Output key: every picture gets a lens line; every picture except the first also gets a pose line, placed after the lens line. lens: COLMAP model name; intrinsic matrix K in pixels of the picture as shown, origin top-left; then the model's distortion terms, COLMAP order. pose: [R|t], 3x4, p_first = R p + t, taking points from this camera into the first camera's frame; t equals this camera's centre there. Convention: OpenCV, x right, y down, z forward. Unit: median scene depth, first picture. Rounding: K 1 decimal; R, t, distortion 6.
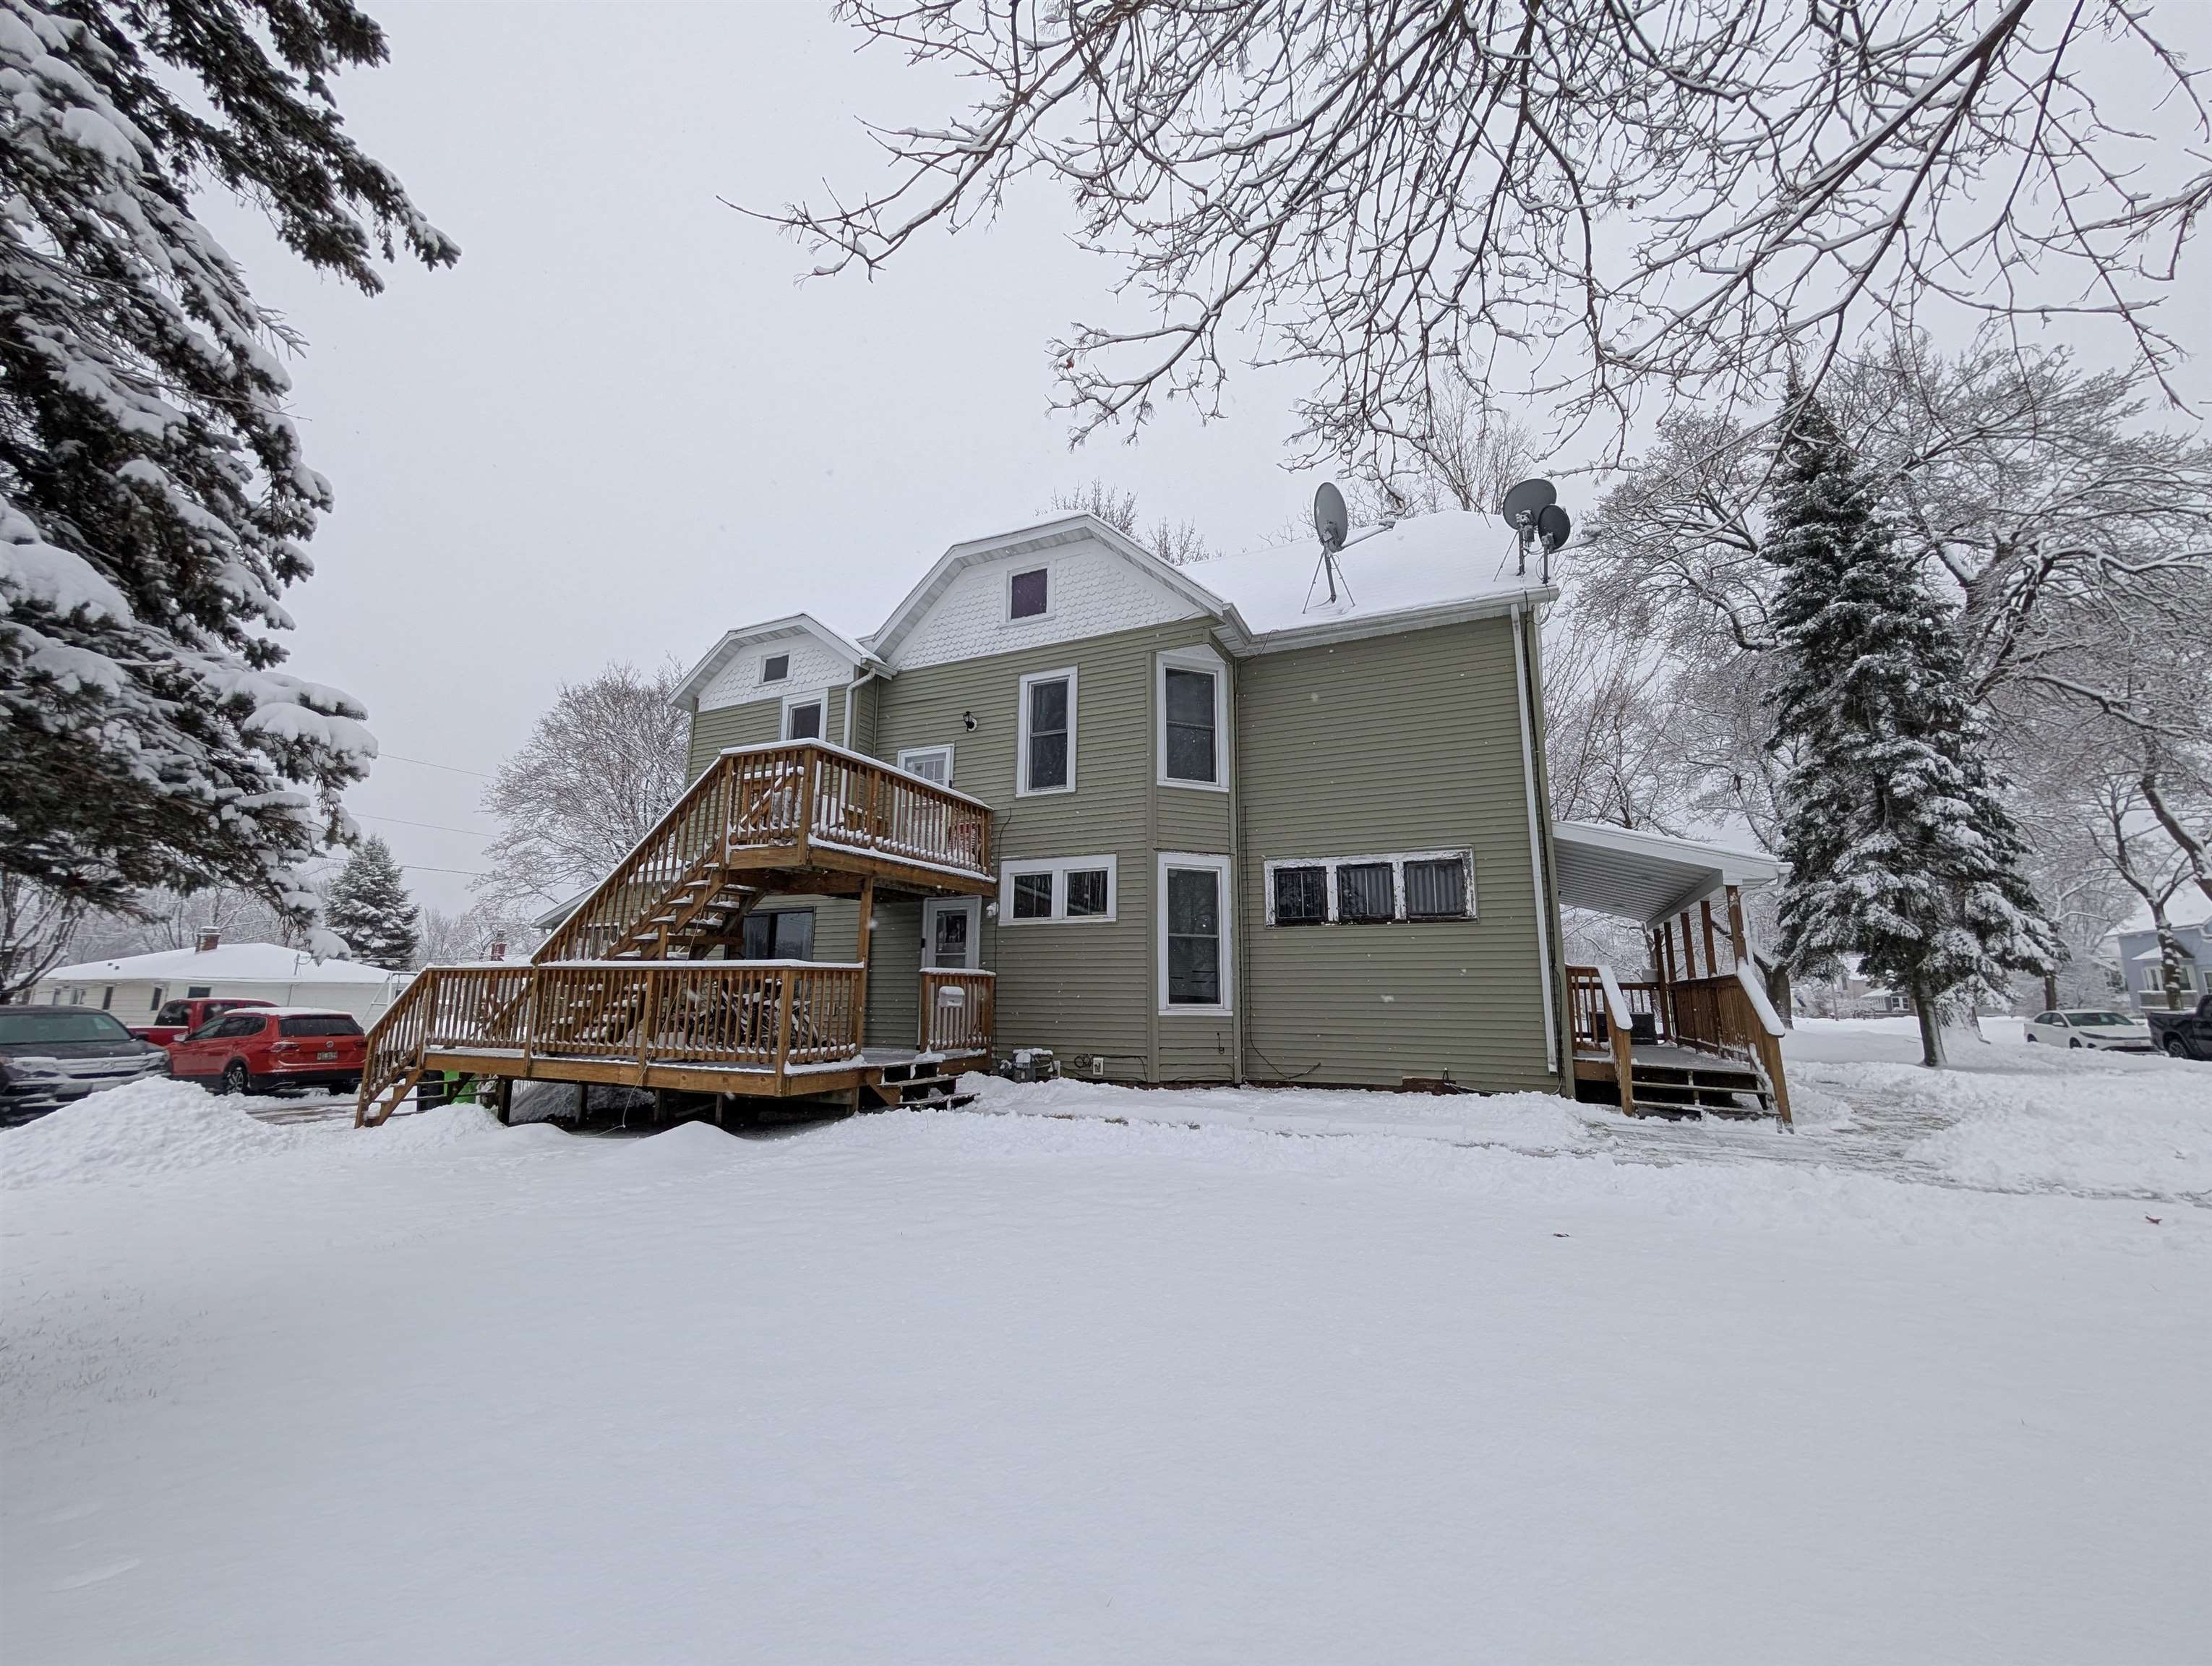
lens RADIAL K [[835.3, 0, 1096.9], [0, 835.3, 823.8], [0, 0, 1]] dist [-0.001500, 0.000604]
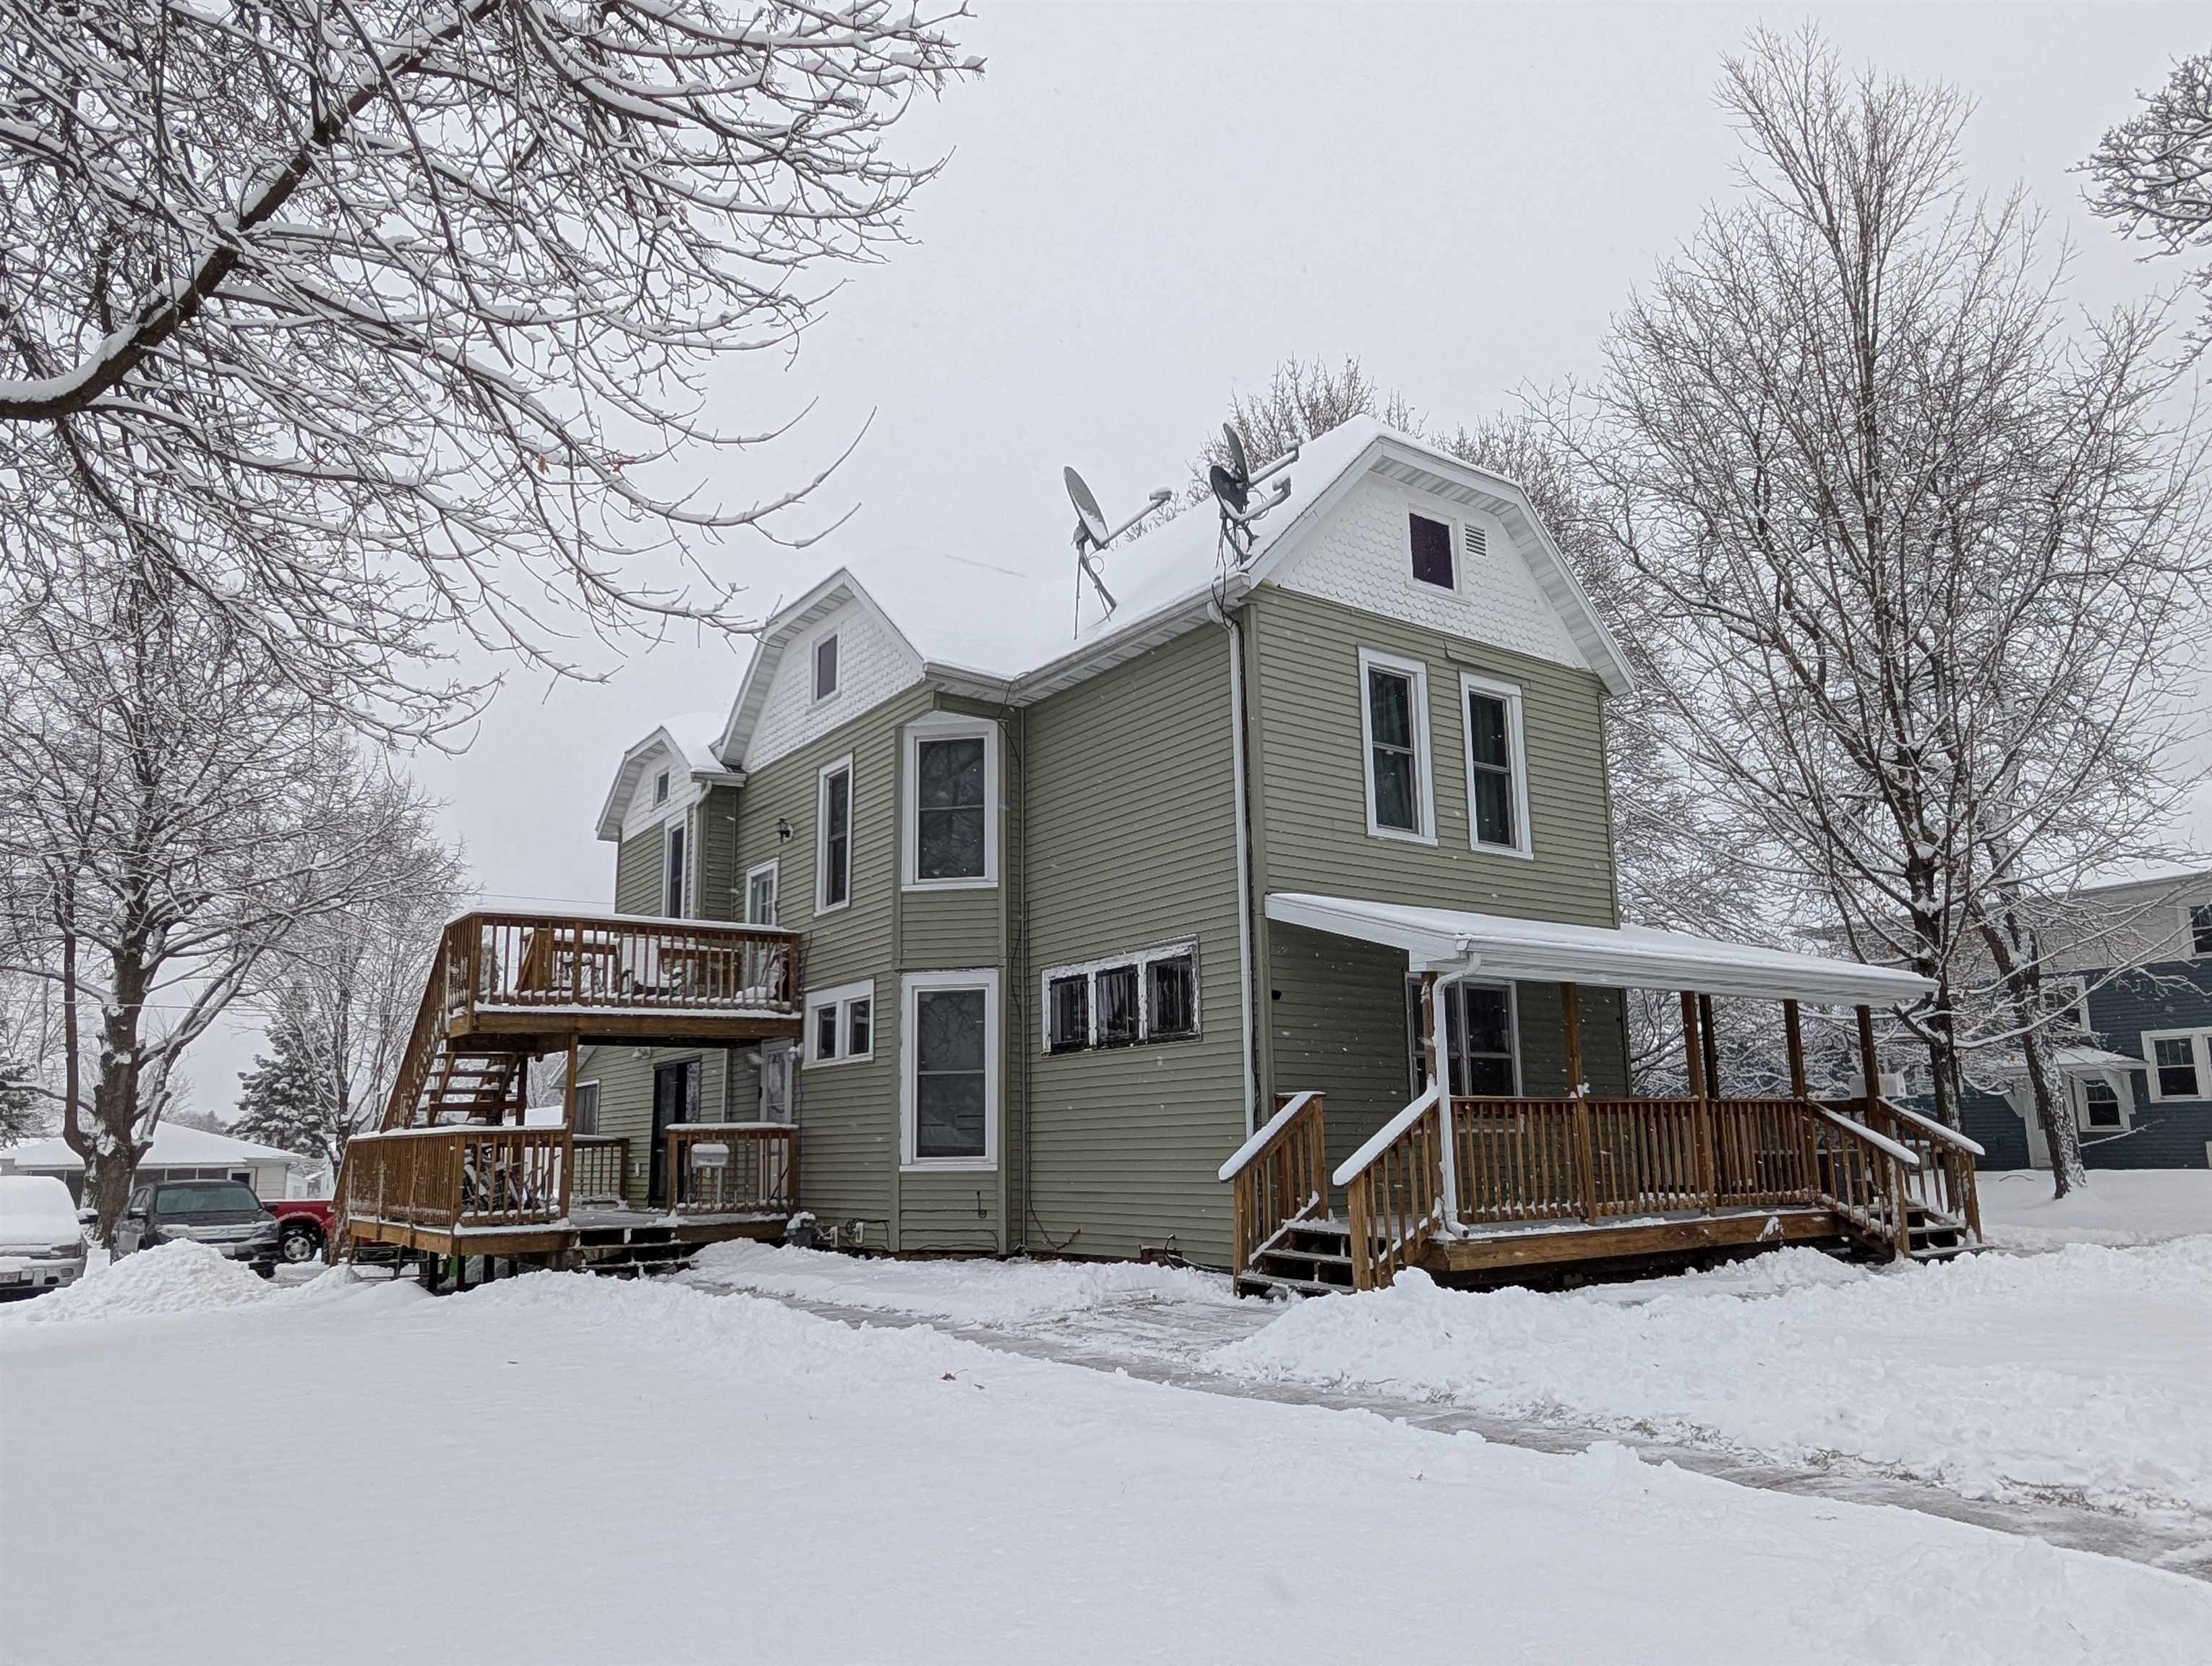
lens RADIAL K [[1410.4, 0, 1121.3], [0, 1410.4, 845.0], [0, 0, 1]] dist [-0.004623, -0.006775]
pose [[0.881569, -0.124326, -0.455388, 0.894684], [0.122107, 0.991920, -0.034422, -0.017347], [0.455988, -0.025261, 0.889627, -0.133778]]
